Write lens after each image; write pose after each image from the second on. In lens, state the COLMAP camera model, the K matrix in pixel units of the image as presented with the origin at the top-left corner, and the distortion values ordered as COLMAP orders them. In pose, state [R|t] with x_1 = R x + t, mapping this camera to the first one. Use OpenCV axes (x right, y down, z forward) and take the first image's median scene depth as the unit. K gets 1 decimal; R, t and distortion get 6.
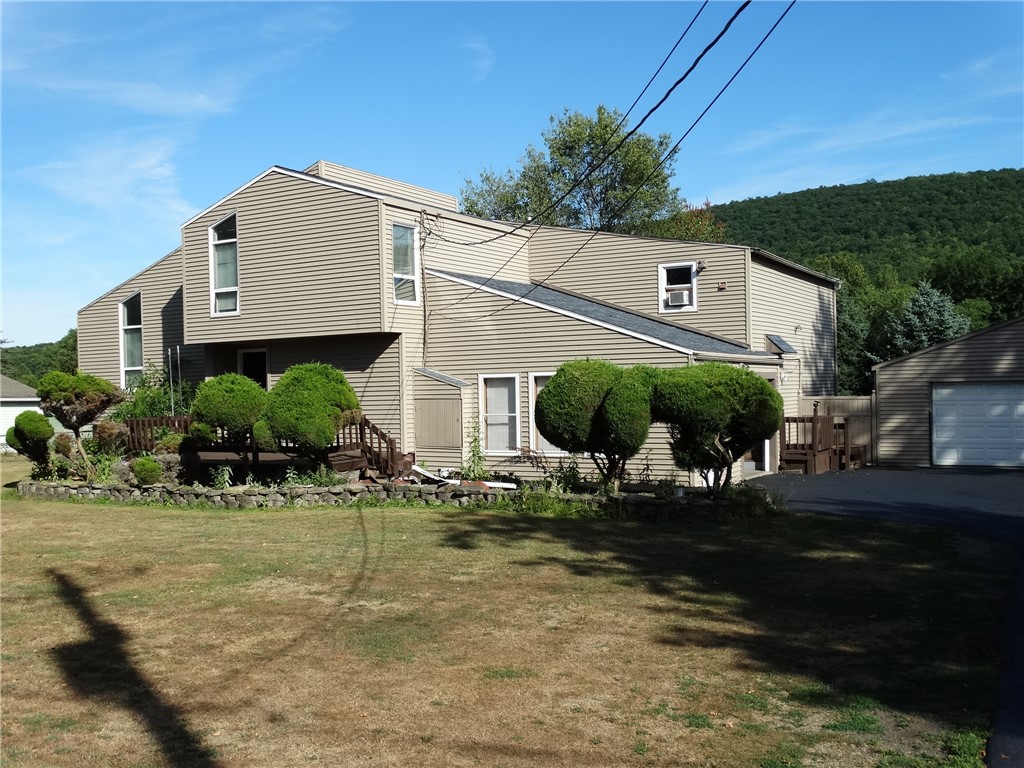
lens RADIAL K [[961.1, 0, 512.0], [0, 961.1, 384.0], [0, 0, 1]] dist [0.001959, 0.002247]
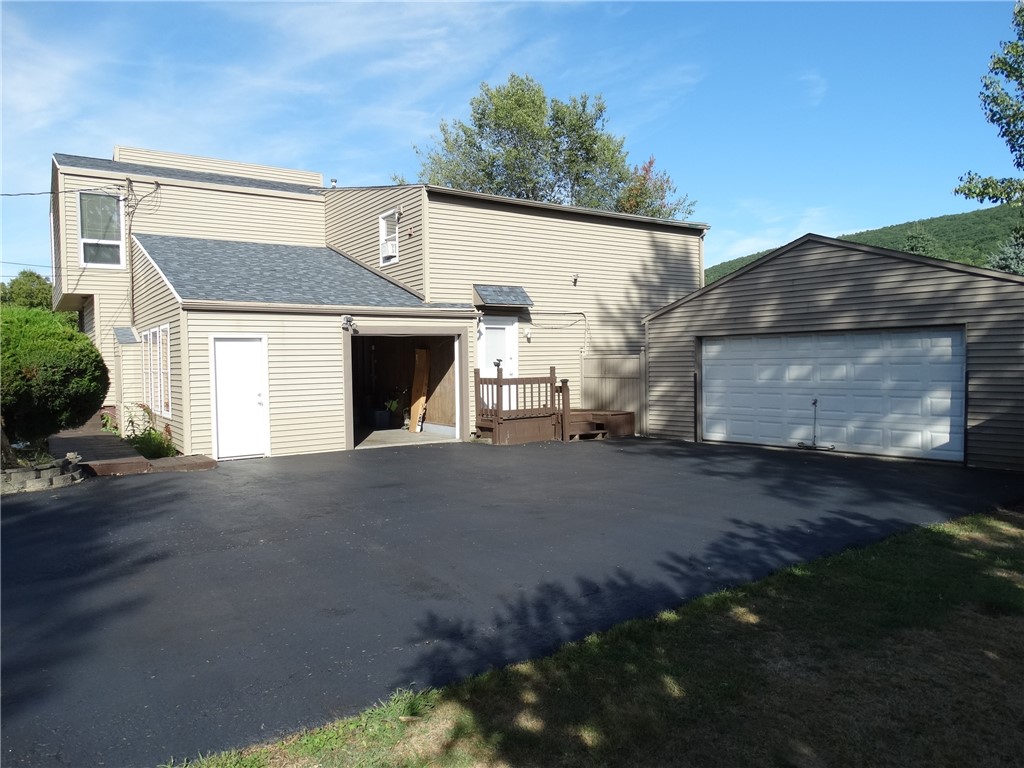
lens RADIAL K [[723.5, 0, 512.0], [0, 723.5, 384.0], [0, 0, 1]] dist [-0.000492, 0.001224]
pose [[0.910041, 0.014989, -0.414246, 0.565832], [0.000545, 0.999302, 0.037357, 0.014935], [0.414517, -0.034222, 0.909398, 0.397673]]
